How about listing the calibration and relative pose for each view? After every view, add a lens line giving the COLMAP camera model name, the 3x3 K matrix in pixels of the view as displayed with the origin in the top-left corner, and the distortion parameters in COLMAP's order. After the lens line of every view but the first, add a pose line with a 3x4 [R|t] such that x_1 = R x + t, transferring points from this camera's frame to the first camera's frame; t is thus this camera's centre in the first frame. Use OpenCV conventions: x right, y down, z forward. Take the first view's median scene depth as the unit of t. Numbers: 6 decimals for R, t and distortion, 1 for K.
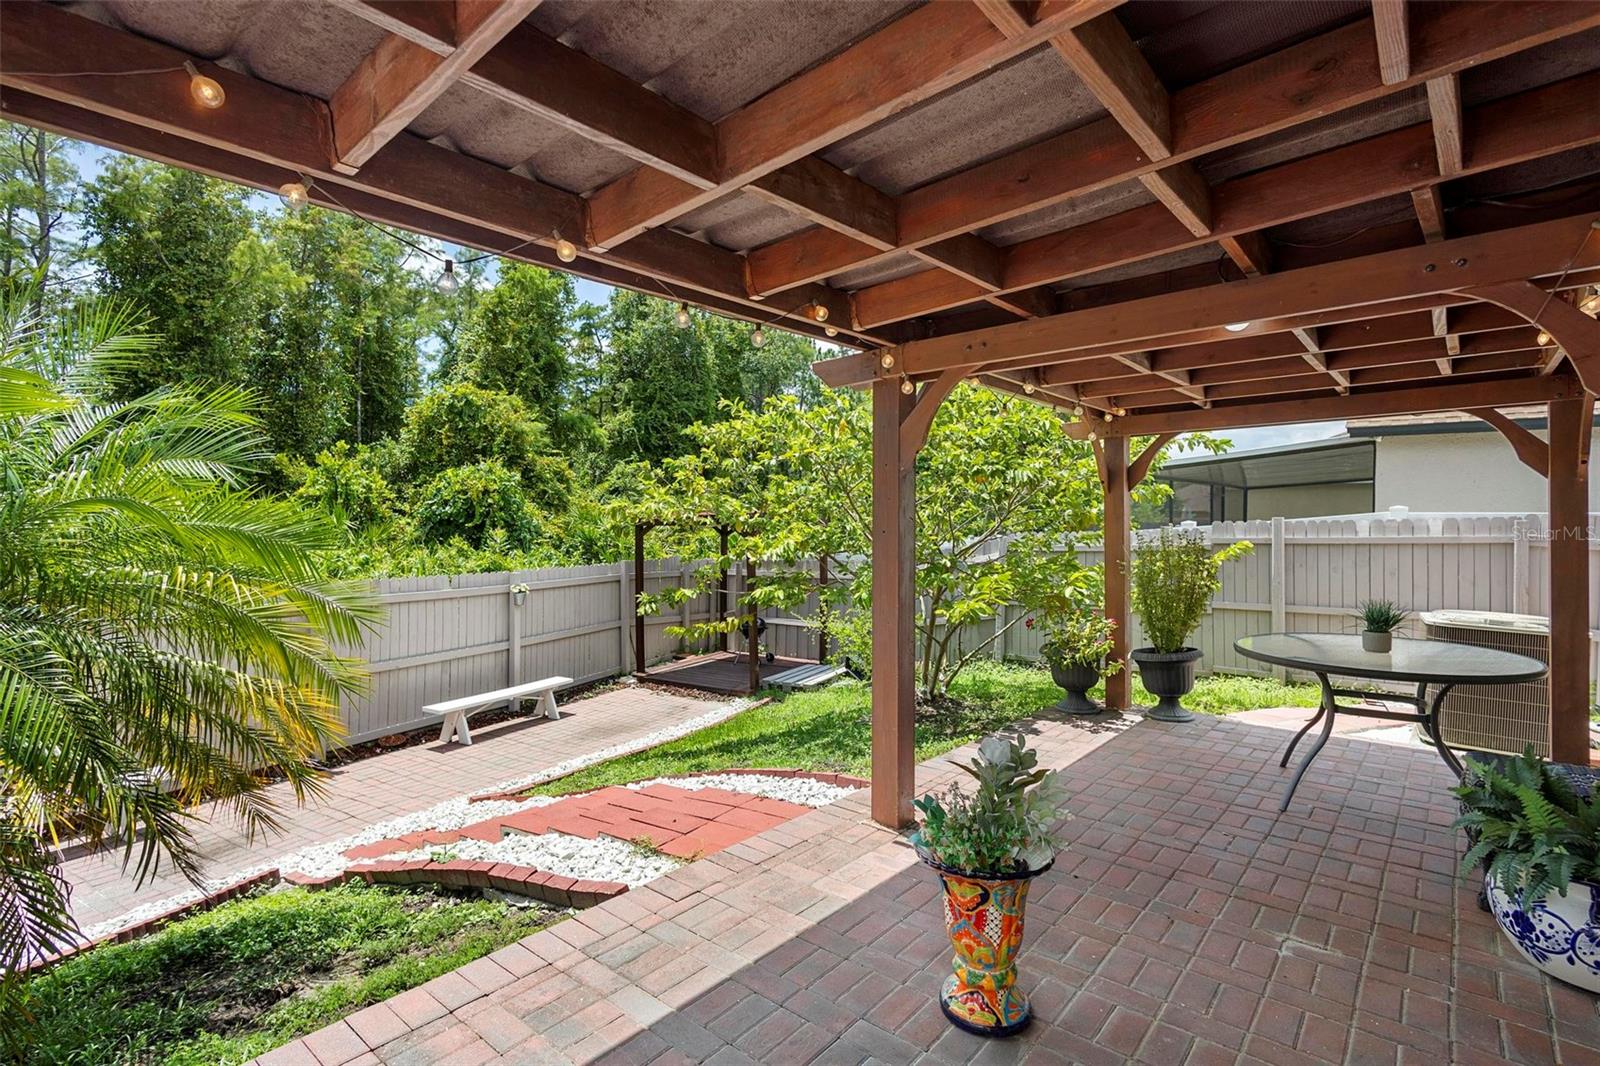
lens RADIAL K [[744.1, 0, 795.1], [0, 744.1, 528.3], [0, 0, 1]] dist [0.006239, -0.000302]
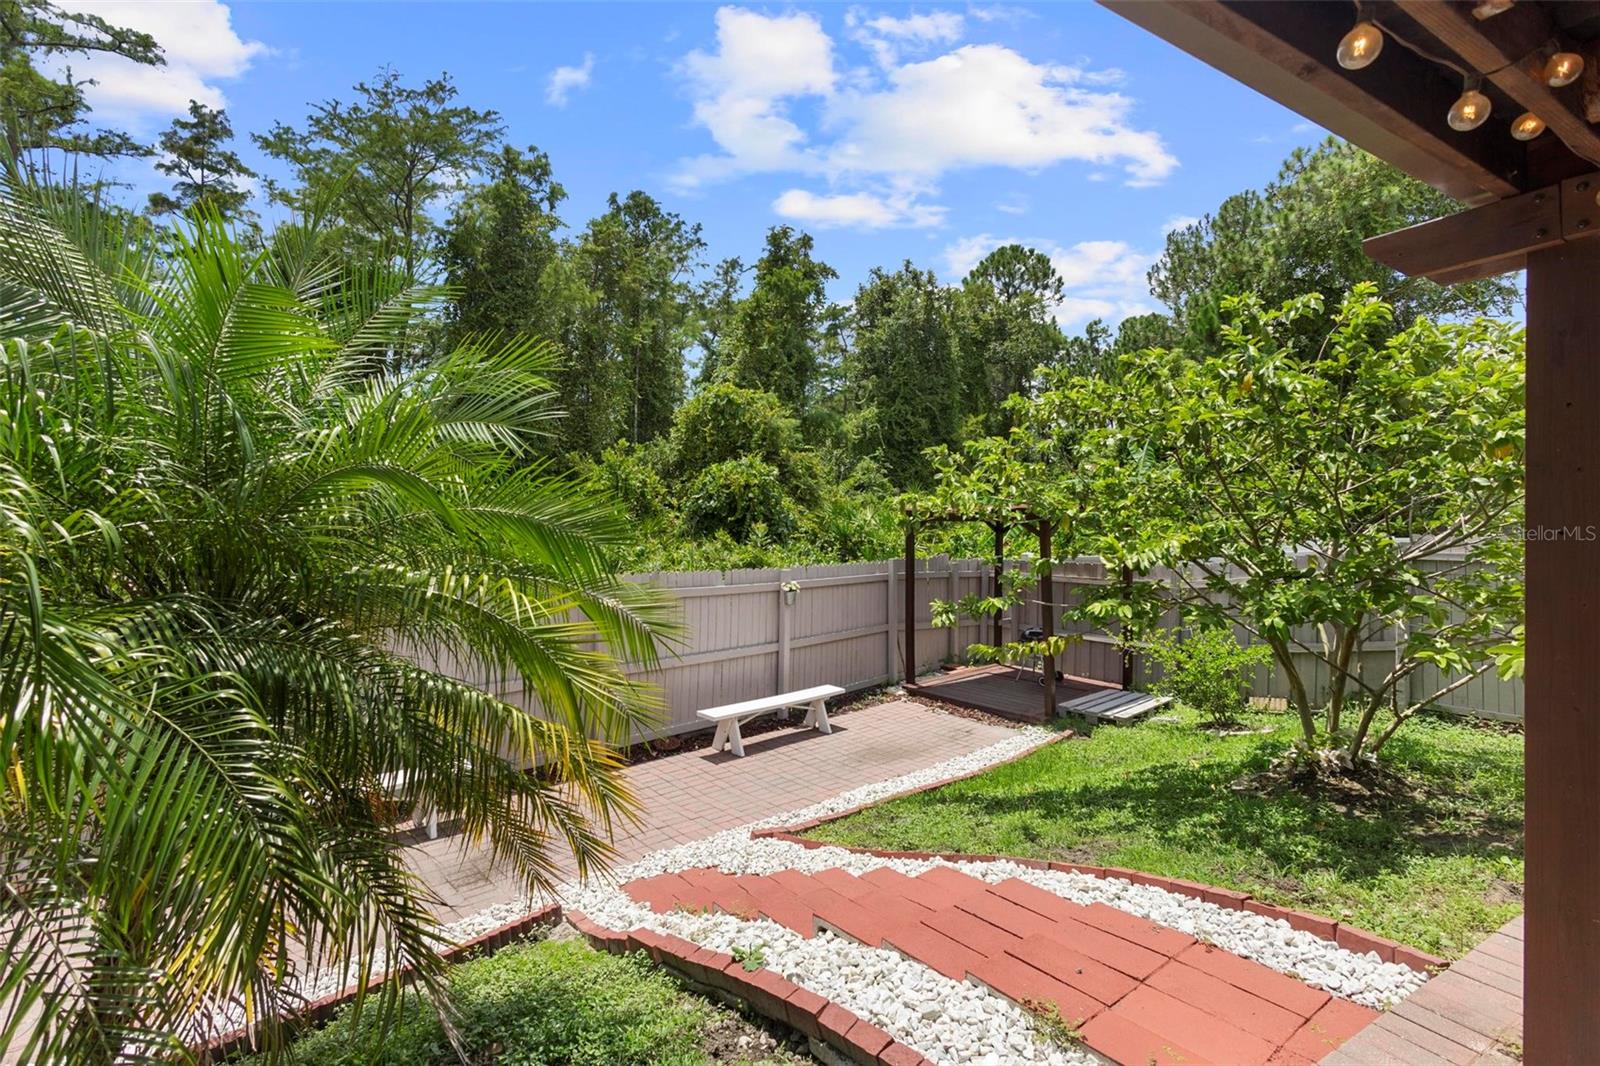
lens RADIAL K [[737.2, 0, 802.3], [0, 737.2, 501.3], [0, 0, 1]] dist [0.002249, 0.000149]
pose [[0.954998, 0.003291, -0.296596, -0.045583], [-0.012905, 0.999453, -0.030460, 0.000924], [0.296333, 0.032917, 0.954517, 0.066705]]
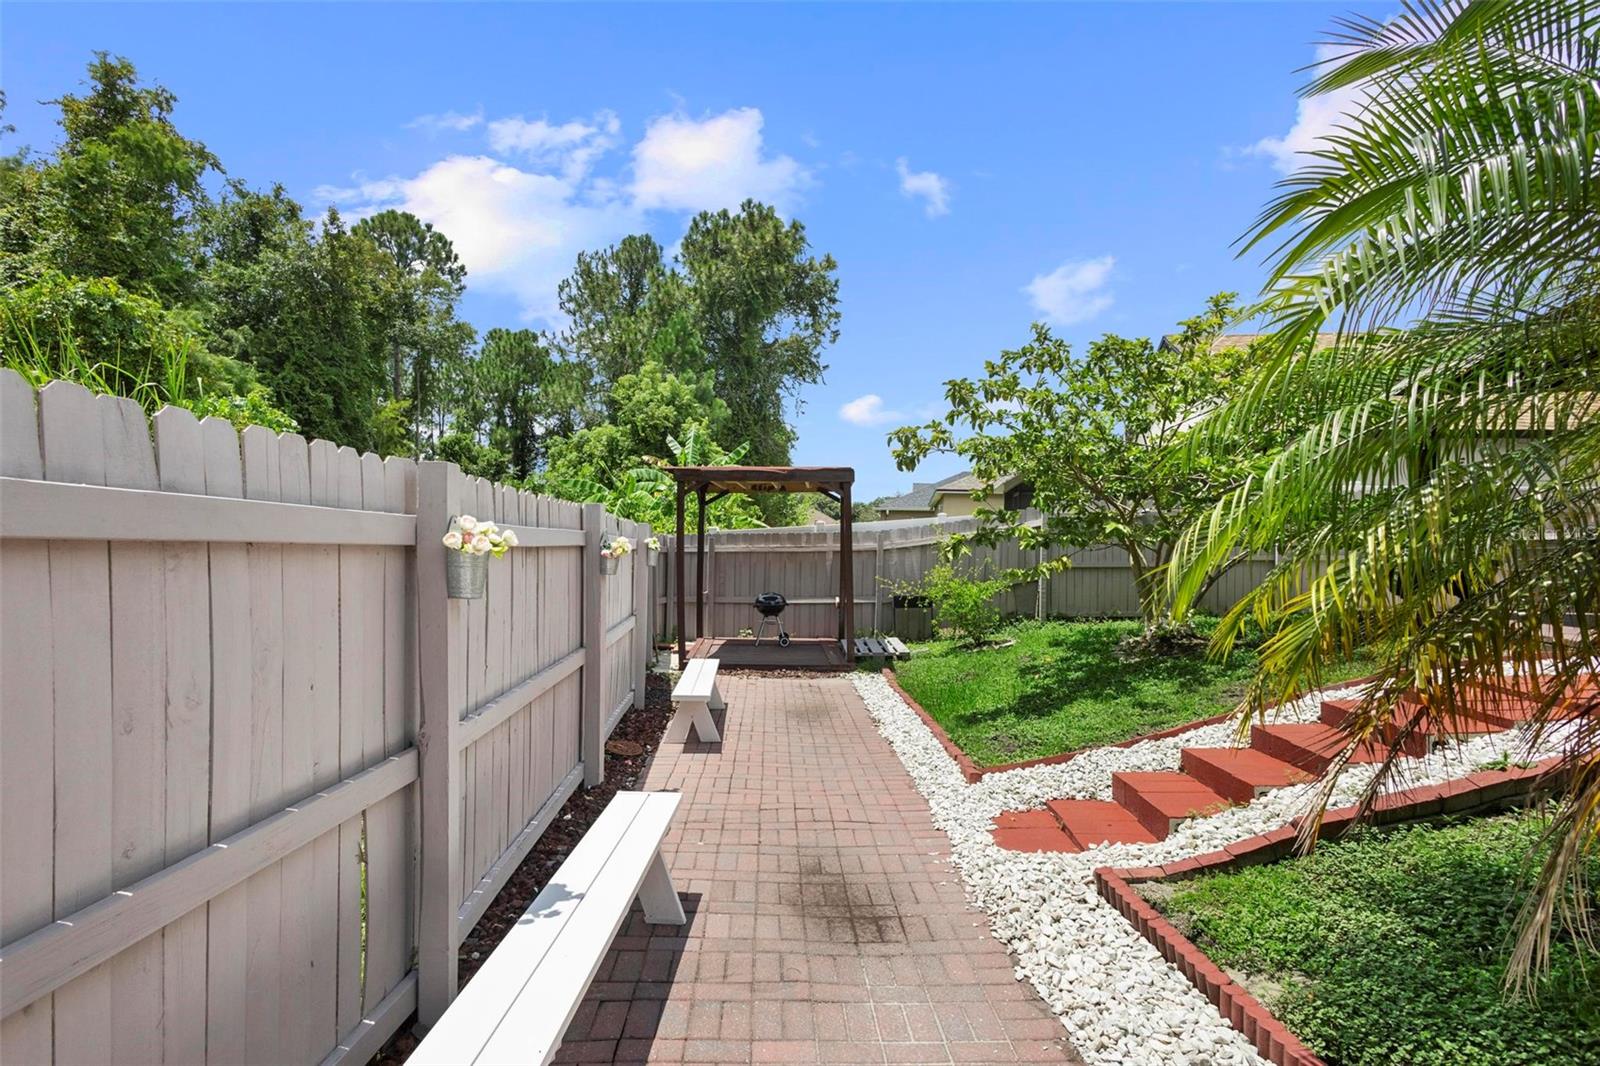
lens RADIAL K [[733.2, 0, 804.4], [0, 733.2, 571.4], [0, 0, 1]] dist [-0.006223, -0.000257]
pose [[0.838828, -0.008307, 0.544333, -0.355249], [-0.007556, 0.999610, 0.026899, 0.049363], [-0.544344, -0.026676, 0.838438, 0.170859]]
